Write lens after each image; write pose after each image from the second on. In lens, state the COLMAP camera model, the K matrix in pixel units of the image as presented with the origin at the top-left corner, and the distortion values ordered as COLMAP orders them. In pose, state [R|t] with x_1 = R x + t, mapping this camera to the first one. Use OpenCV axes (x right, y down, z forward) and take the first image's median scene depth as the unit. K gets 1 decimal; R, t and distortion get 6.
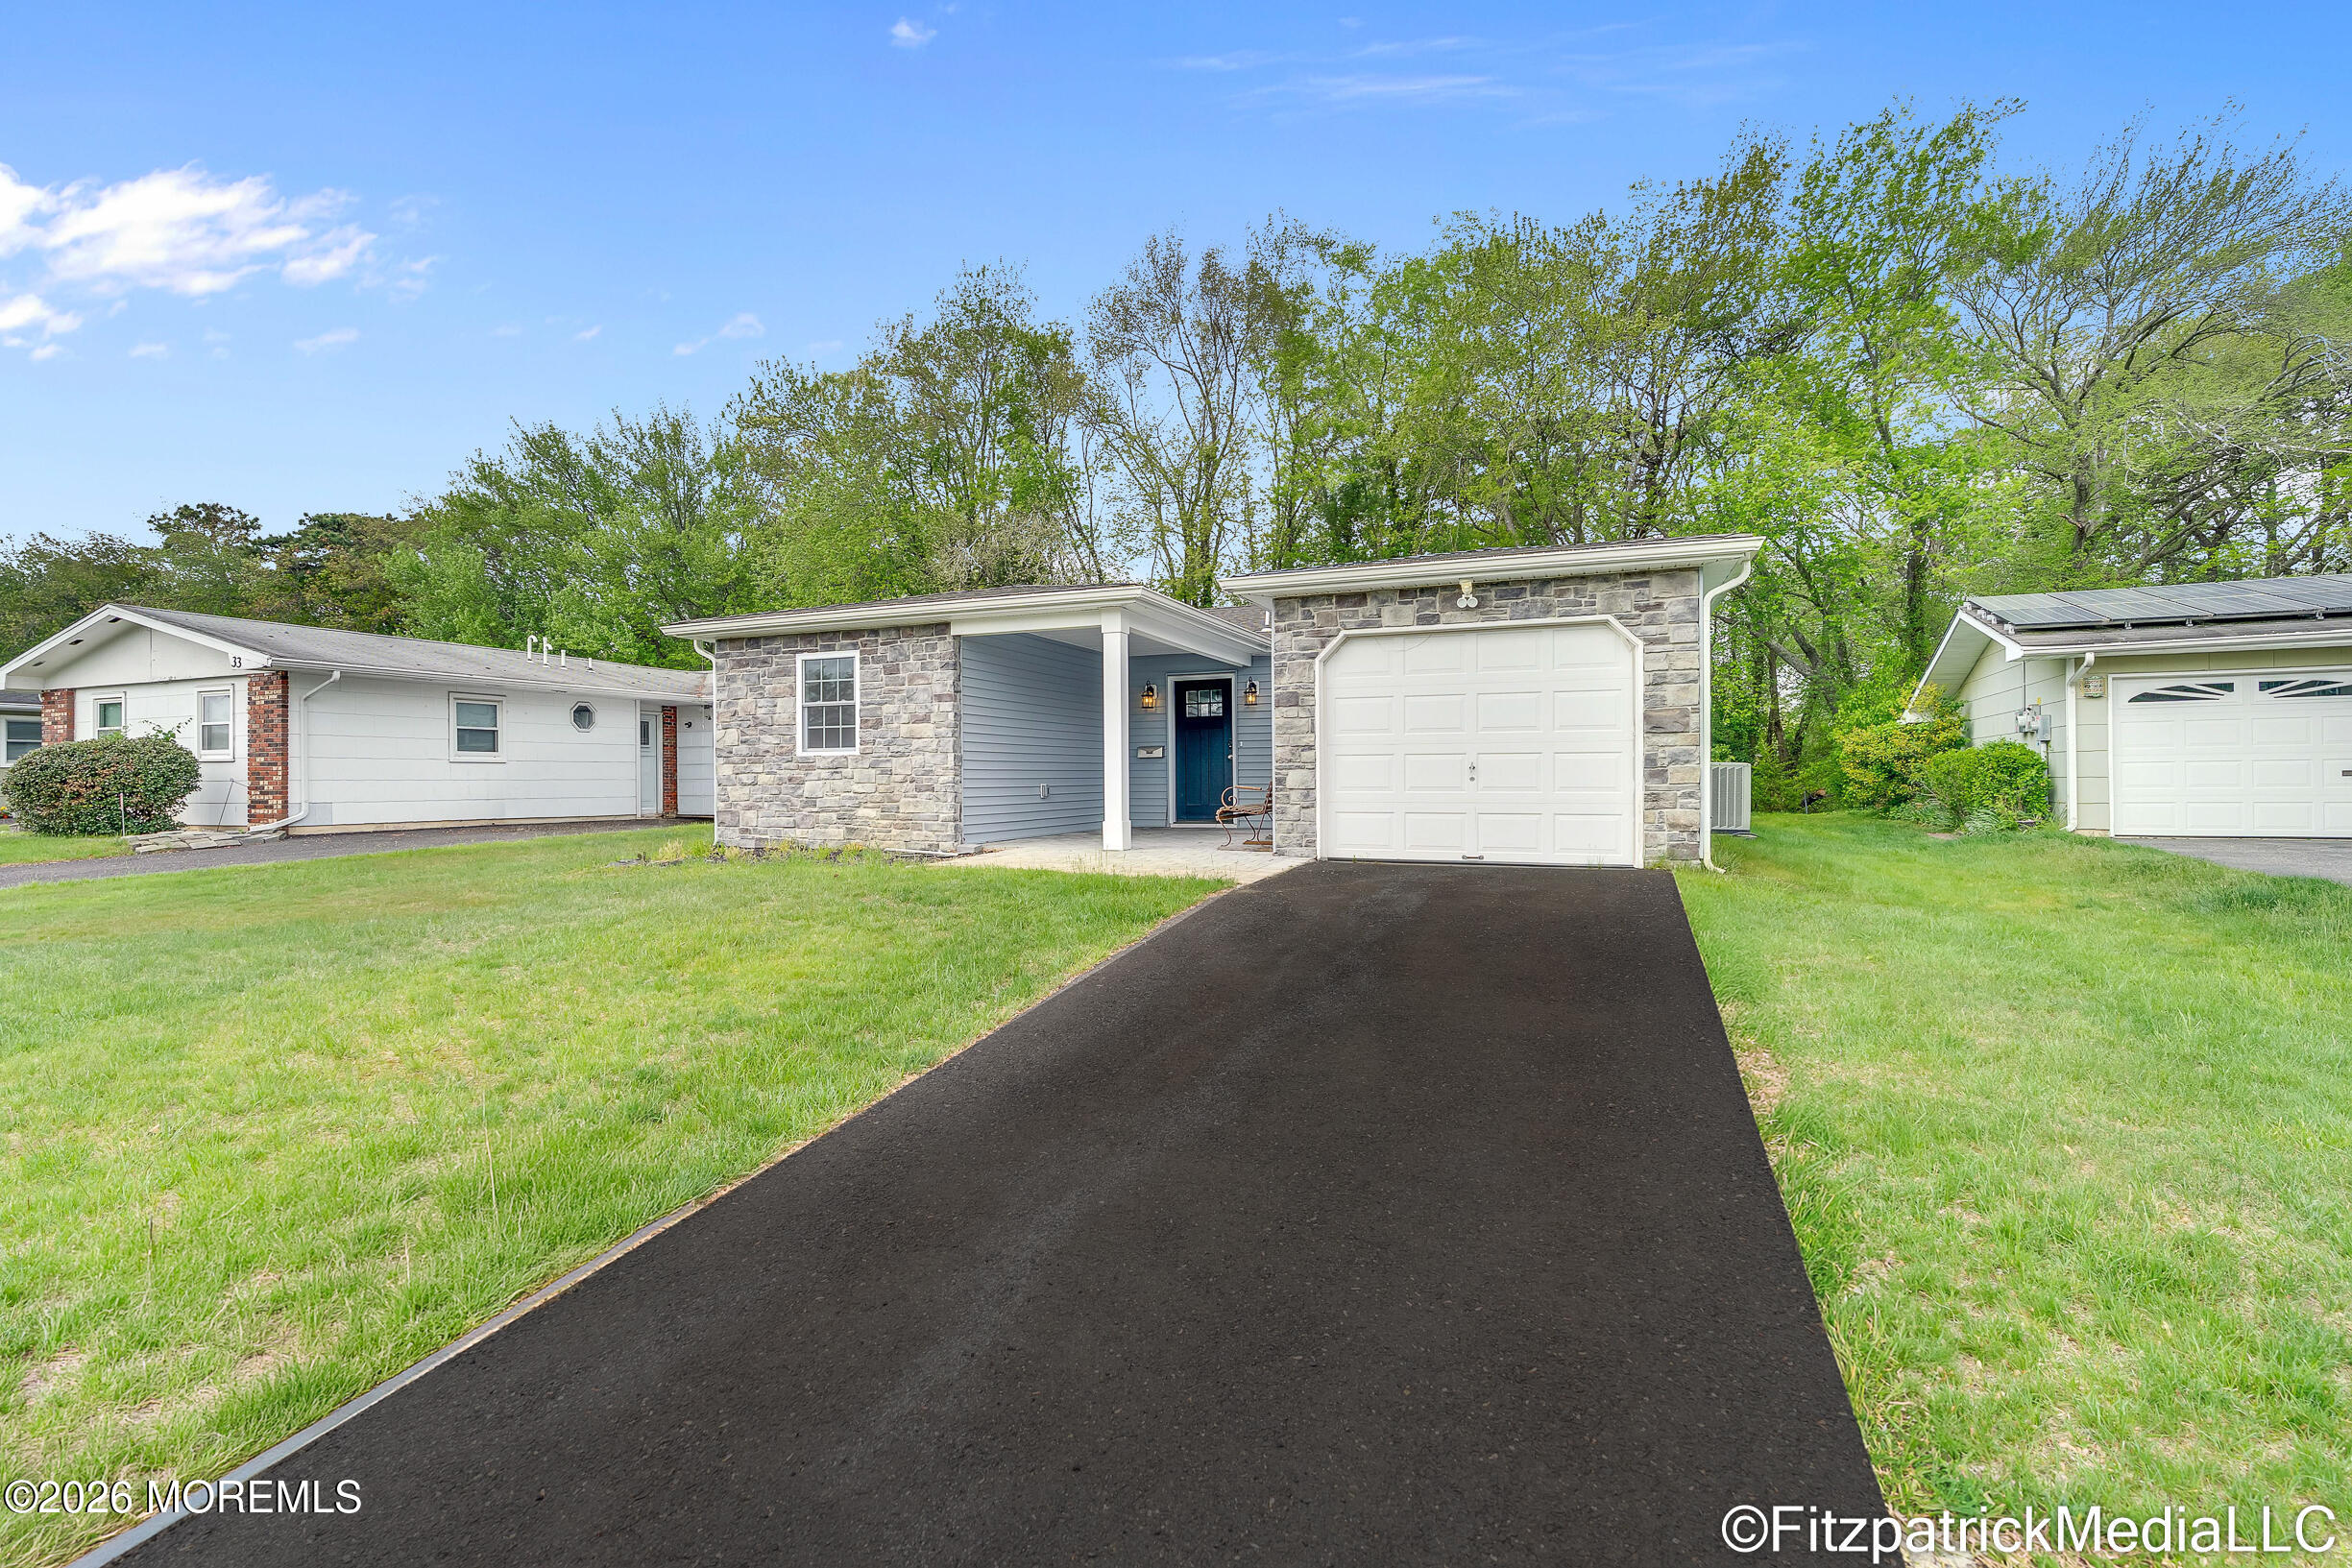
lens RADIAL K [[1045.3, 0, 1163.6], [0, 1045.3, 783.2], [0, 0, 1]] dist [-0.001849, -0.000455]
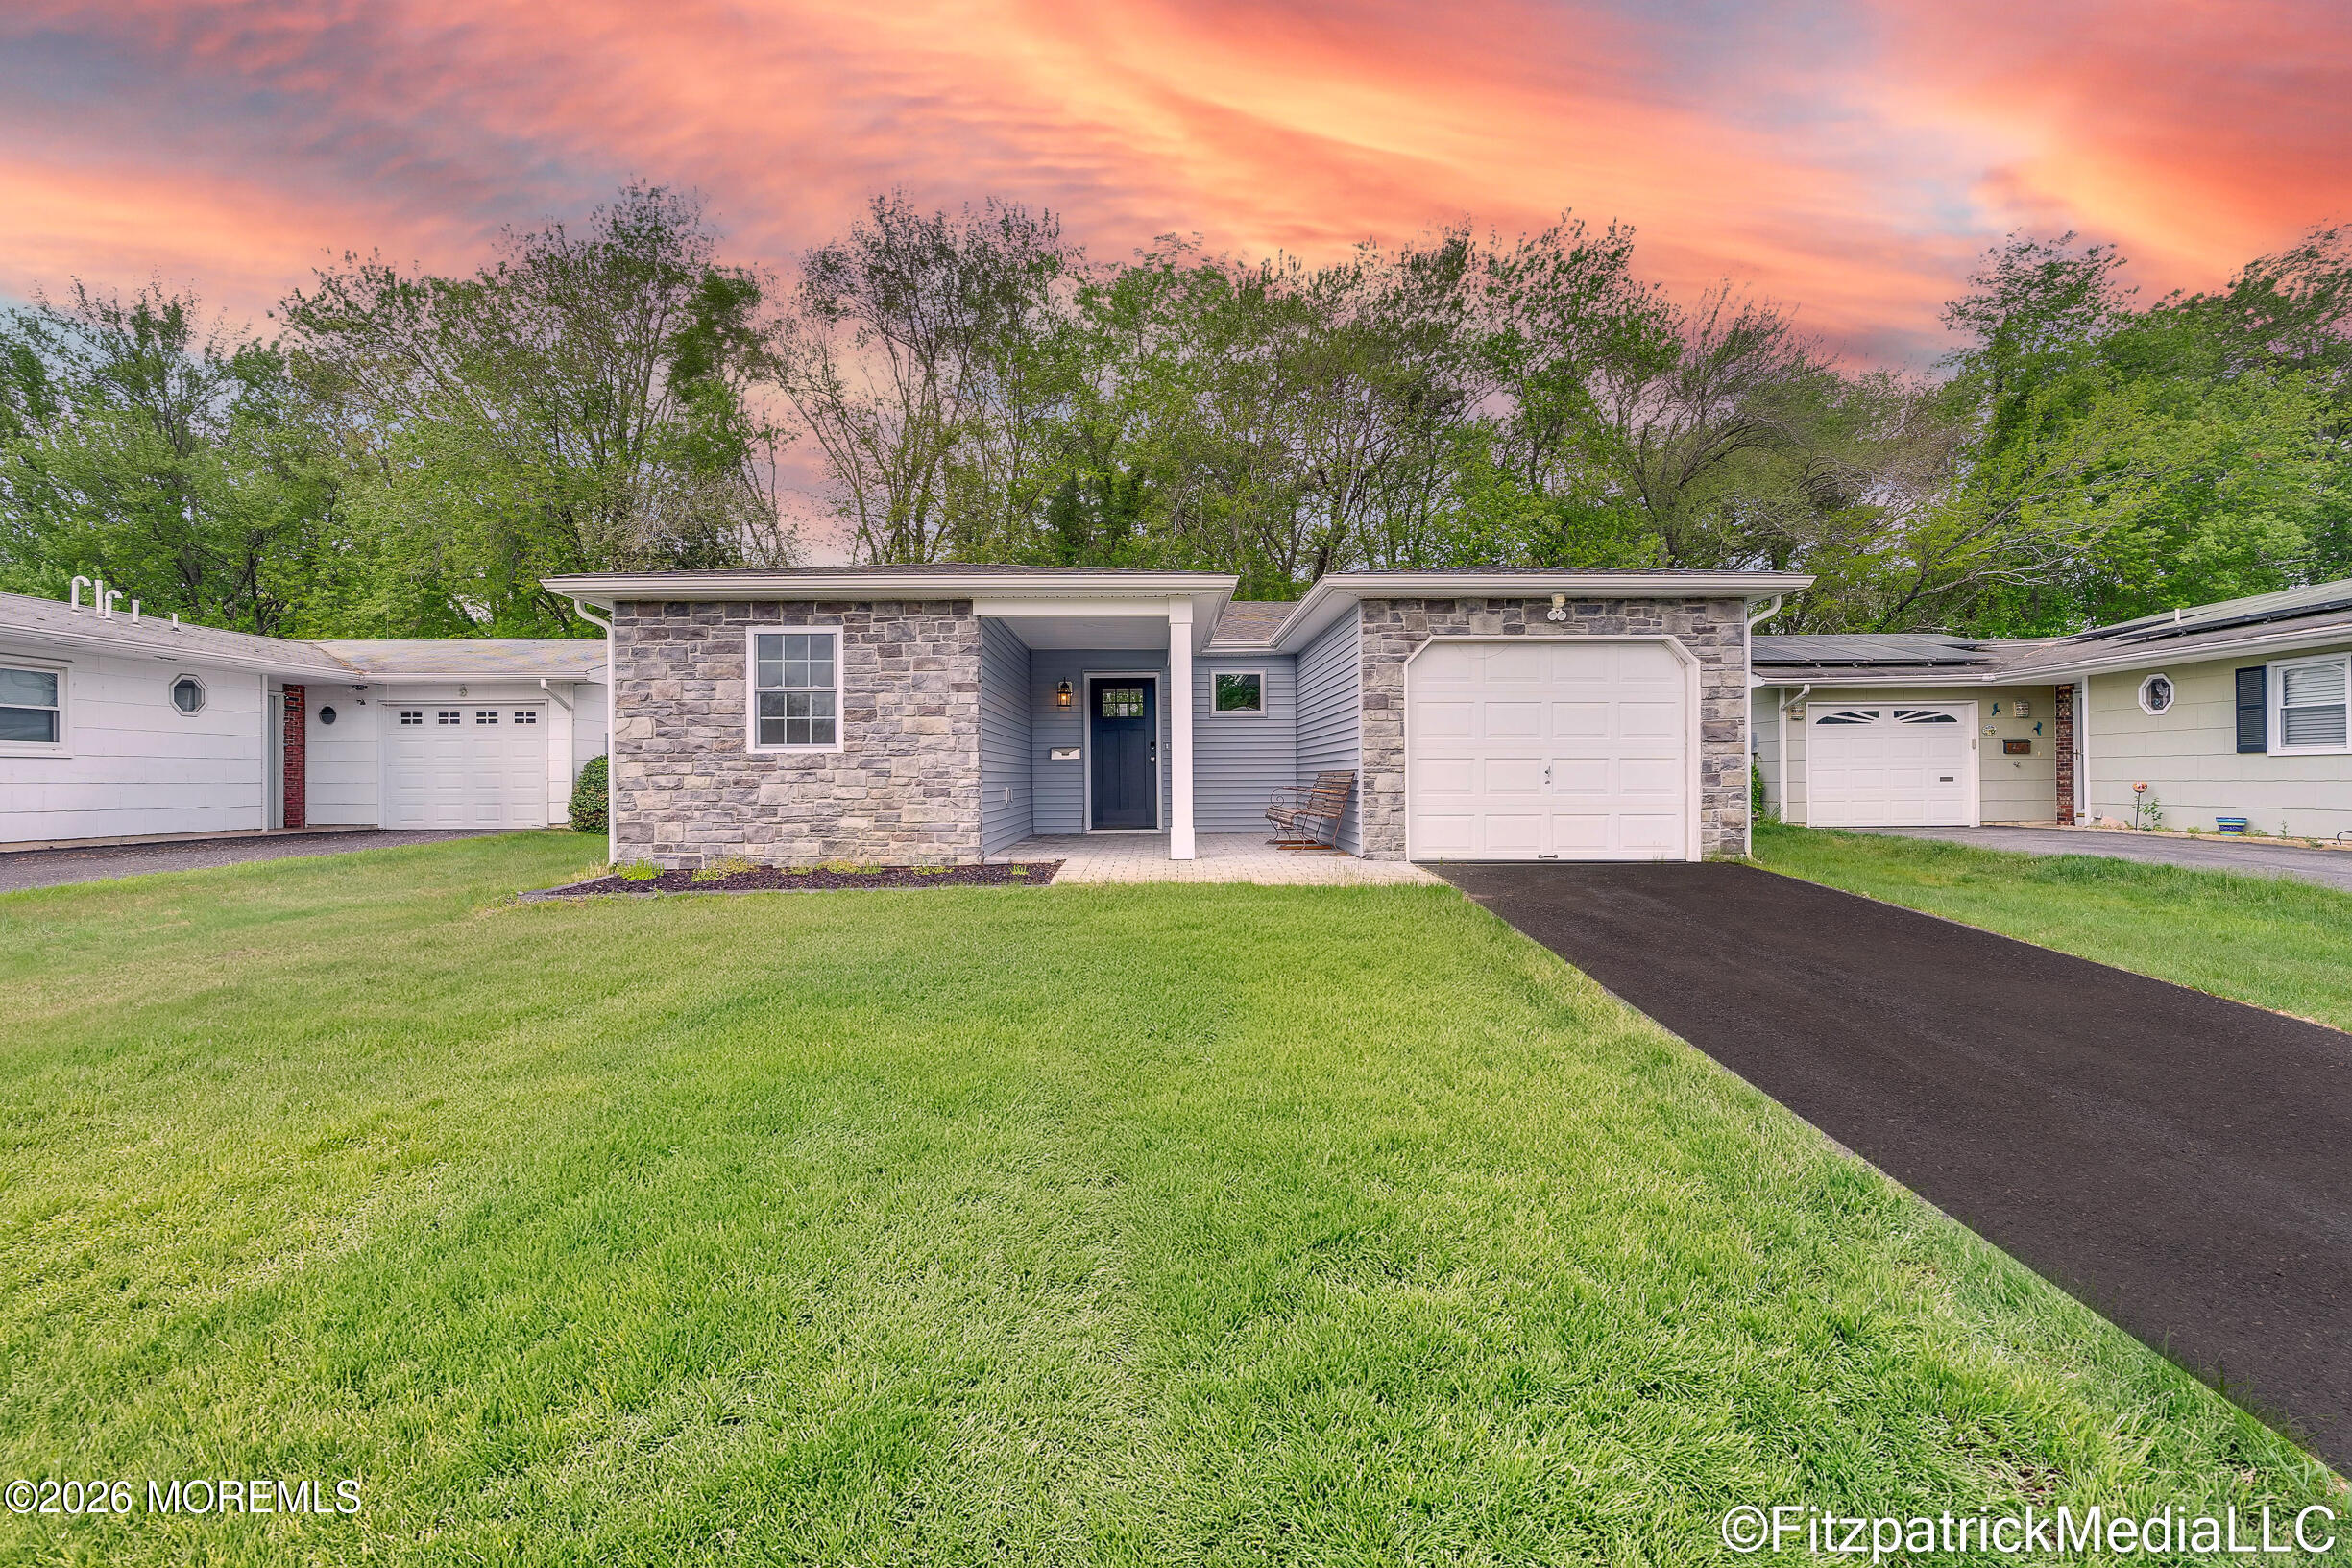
lens RADIAL K [[1045.3, 0, 1171.2], [0, 1045.3, 779.2], [0, 0, 1]] dist [-0.001849, -0.000455]
pose [[0.920830, 0.002187, 0.389959, -0.370372], [0.000863, 0.999970, -0.007646, 0.000422], [-0.389964, 0.007377, 0.920801, 0.137286]]
